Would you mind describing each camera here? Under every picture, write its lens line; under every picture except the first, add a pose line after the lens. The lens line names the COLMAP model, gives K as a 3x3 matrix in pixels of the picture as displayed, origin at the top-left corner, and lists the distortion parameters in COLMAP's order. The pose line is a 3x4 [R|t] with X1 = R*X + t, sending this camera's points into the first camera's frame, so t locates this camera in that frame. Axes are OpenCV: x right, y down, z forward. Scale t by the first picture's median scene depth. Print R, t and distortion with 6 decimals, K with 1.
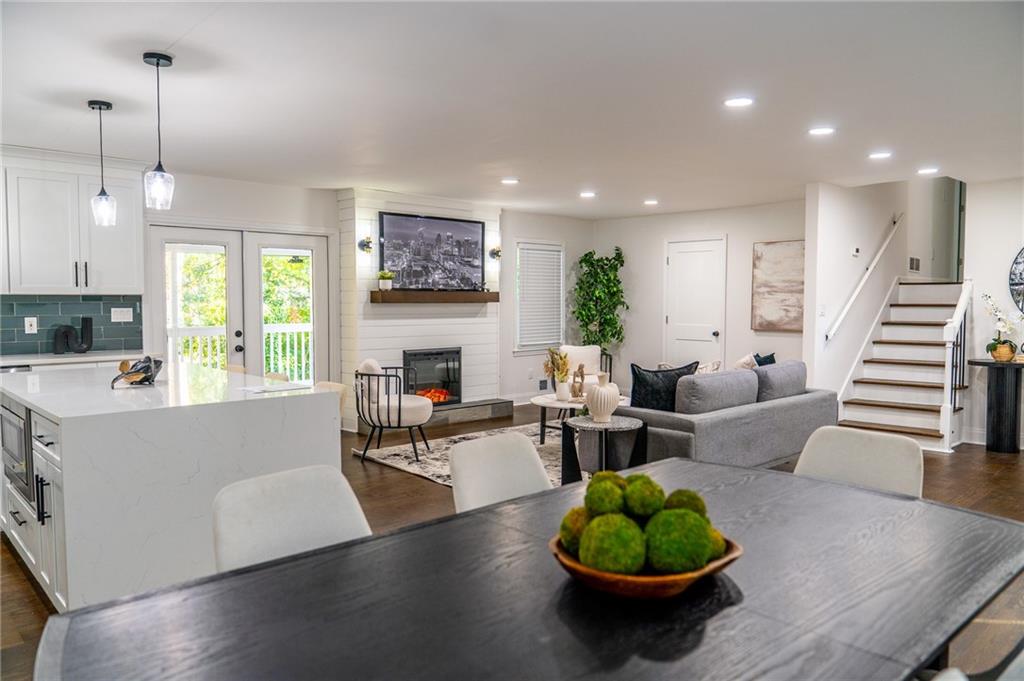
lens RADIAL K [[722.1, 0, 508.3], [0, 722.1, 341.0], [0, 0, 1]] dist [-0.022533, 0.007359]
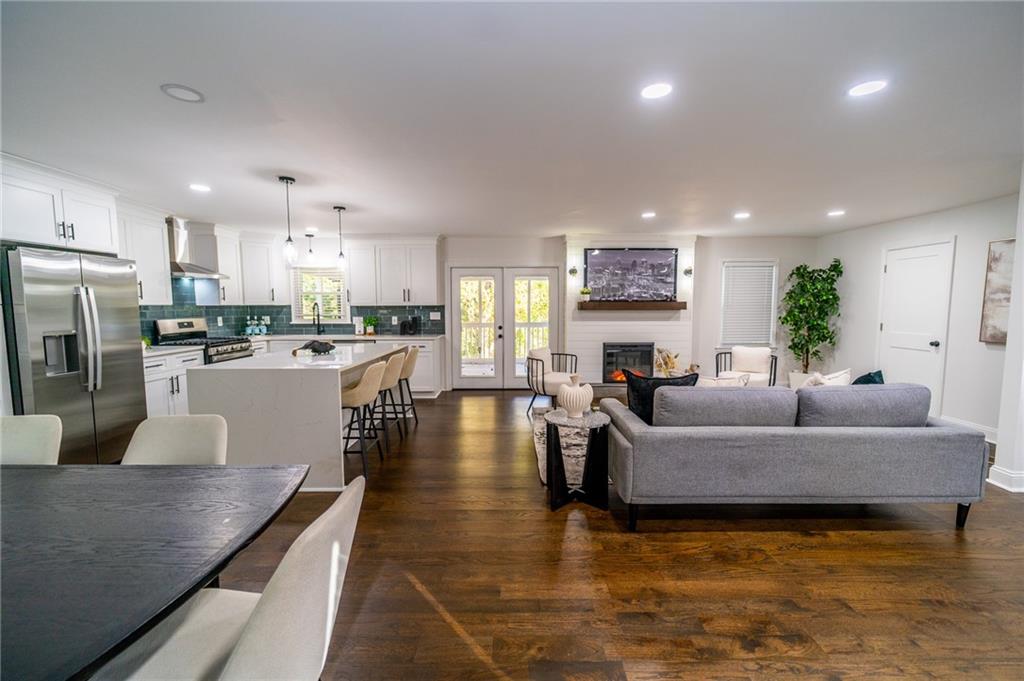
lens RADIAL K [[416.0, 0, 510.8], [0, 416.0, 338.2], [0, 0, 1]] dist [0.001711, -0.000594]
pose [[0.730897, 0.051306, -0.680556, 0.300688], [-0.036009, 0.998680, 0.036616, -0.020353], [0.681537, -0.002256, 0.731780, 0.266655]]
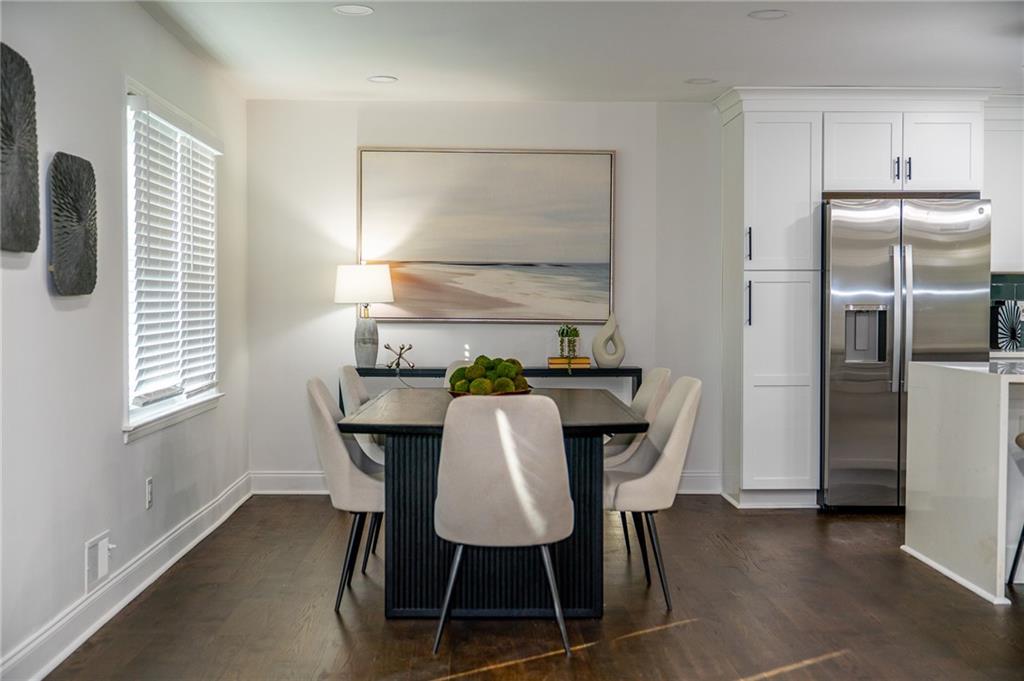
lens RADIAL K [[1278.7, 0, 512.0], [0, 1278.7, 340.5], [0, 0, 1]] dist [0.021907, 0.023315]
pose [[-0.661332, 0.021599, -0.749783, 0.596246], [-0.044895, 0.996653, 0.068310, -0.023344], [0.748749, 0.078837, -0.658149, 0.713118]]
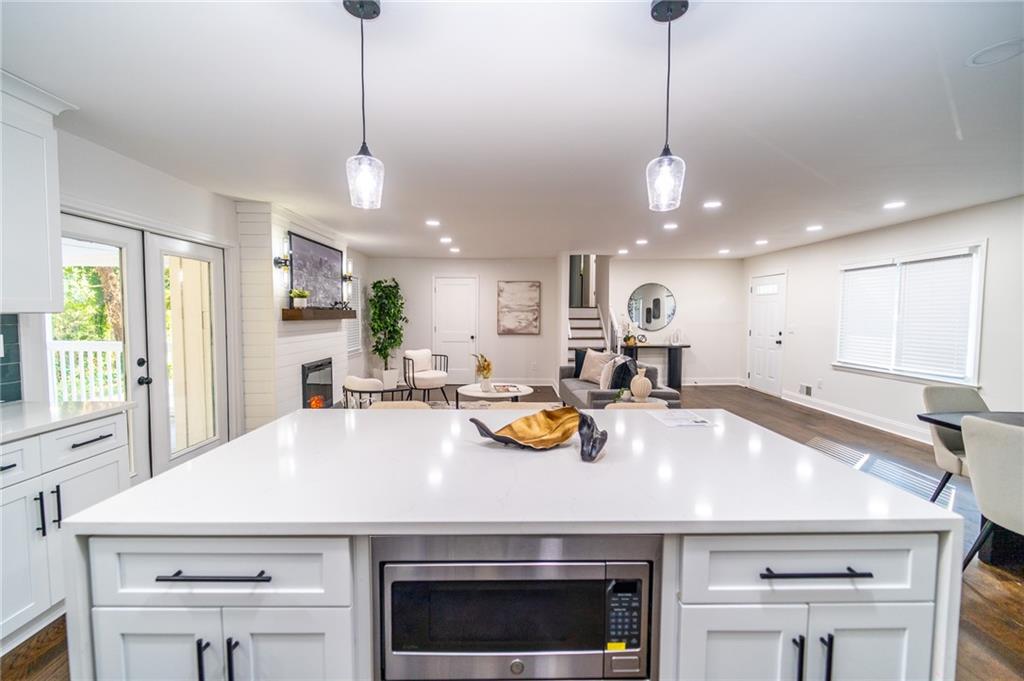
lens RADIAL K [[421.7, 0, 511.0], [0, 421.7, 337.7], [0, 0, 1]] dist [-0.000394, -0.000327]
pose [[0.673122, -0.039679, 0.738466, -0.409511], [0.037497, 0.999106, 0.019504, -0.028176], [-0.738580, 0.014561, 0.674009, 0.366319]]
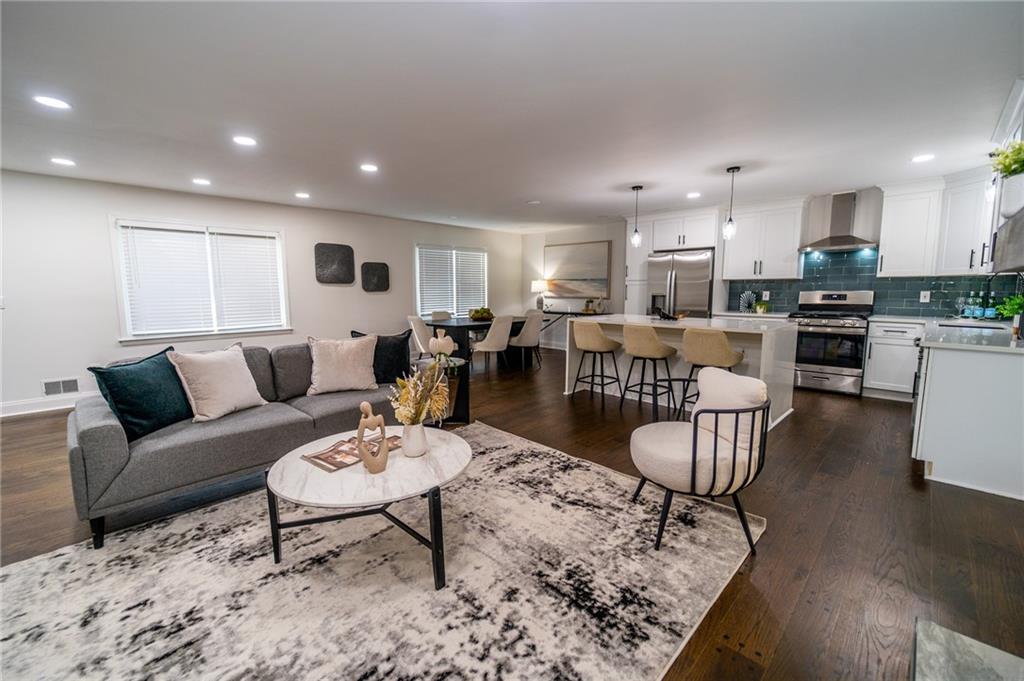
lens RADIAL K [[420.3, 0, 511.0], [0, 420.3, 338.3], [0, 0, 1]] dist [0.002626, -0.002709]
pose [[-0.999344, 0.008137, -0.035291, 0.009153], [0.001870, 0.984728, 0.174092, -0.055279], [0.036168, 0.173912, -0.984097, 1.124356]]
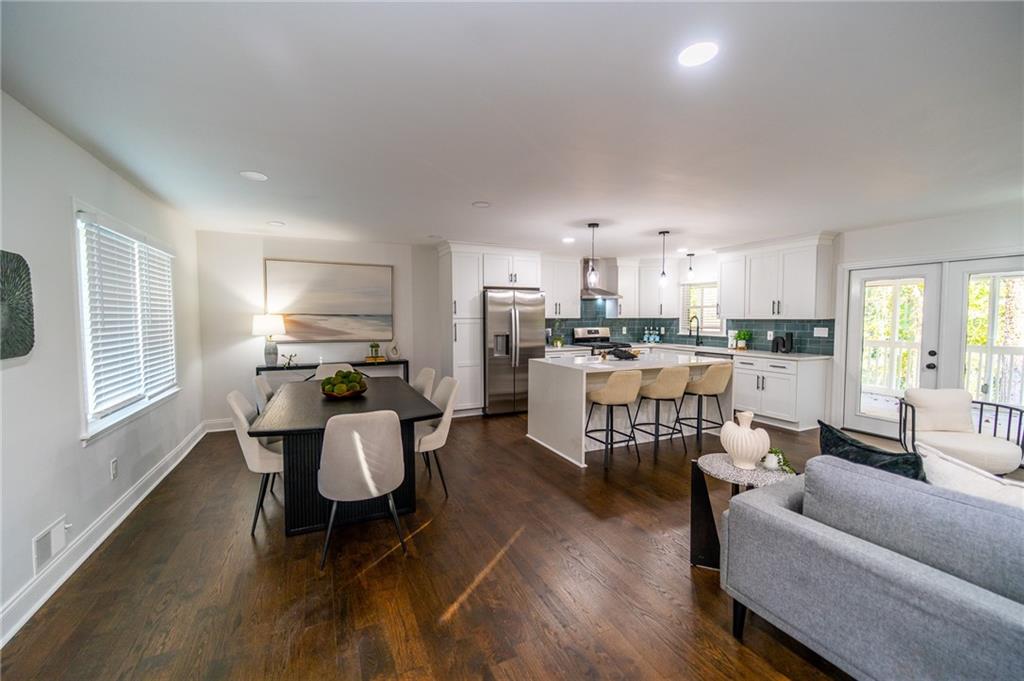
lens RADIAL K [[409.8, 0, 510.9], [0, 409.8, 339.3], [0, 0, 1]] dist [0.002133, -0.002034]
pose [[-0.307894, 0.051912, -0.950003, 0.415588], [-0.053379, 0.995995, 0.071725, -0.040003], [0.949922, 0.072794, -0.303890, 0.521120]]
